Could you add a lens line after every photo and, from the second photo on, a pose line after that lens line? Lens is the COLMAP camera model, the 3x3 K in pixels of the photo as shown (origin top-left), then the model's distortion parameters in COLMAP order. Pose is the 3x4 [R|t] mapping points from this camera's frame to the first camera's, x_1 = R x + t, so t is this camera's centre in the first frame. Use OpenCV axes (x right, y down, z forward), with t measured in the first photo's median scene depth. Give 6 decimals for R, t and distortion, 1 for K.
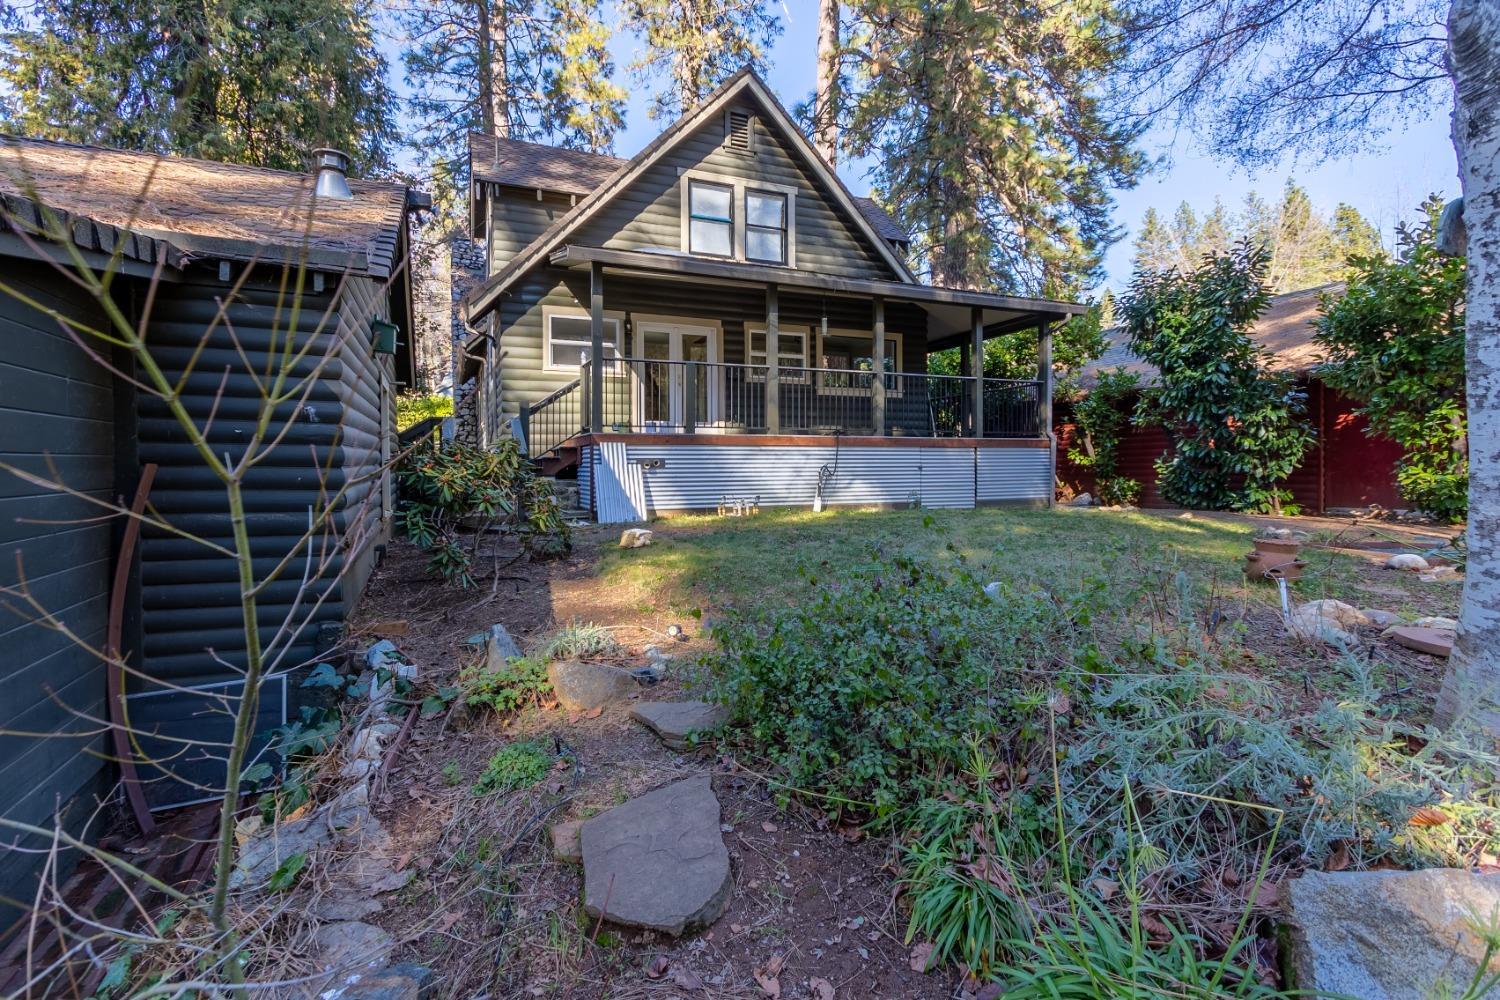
lens RADIAL K [[704.9, 0, 742.4], [0, 704.9, 475.7], [0, 0, 1]] dist [0.000494, 0.000027]
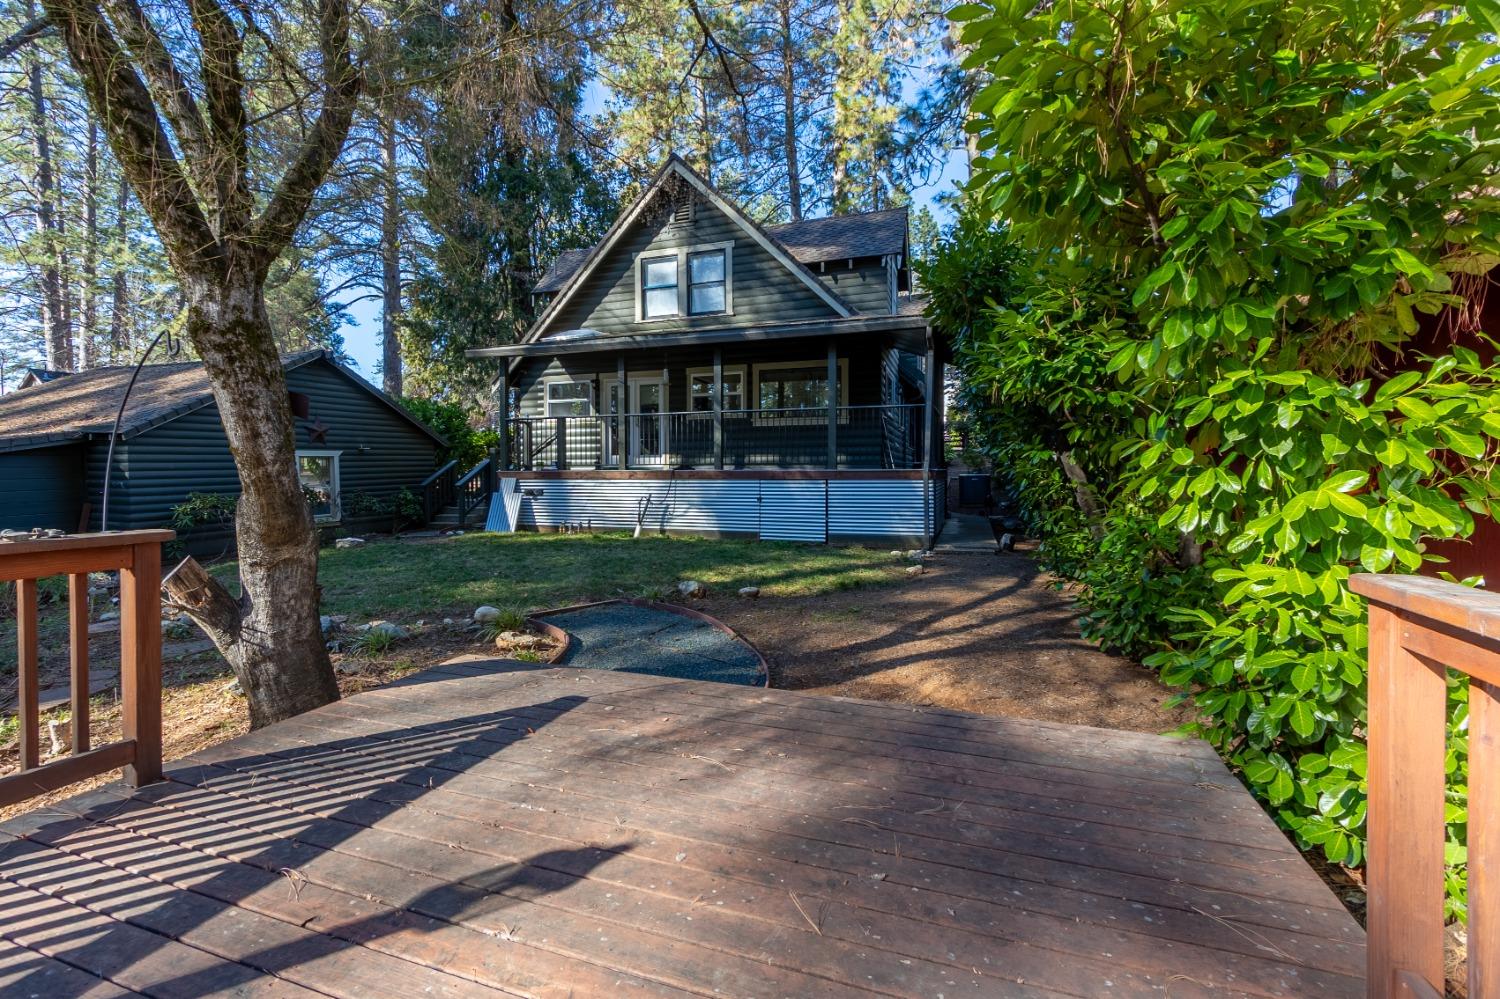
lens RADIAL K [[704.9, 0, 742.4], [0, 704.9, 475.2], [0, 0, 1]] dist [0.000494, 0.000027]
pose [[0.732179, 0.009181, -0.681051, 0.887375], [-0.007215, 0.999958, 0.005723, -0.049077], [0.681075, 0.000724, 0.732214, 0.209180]]
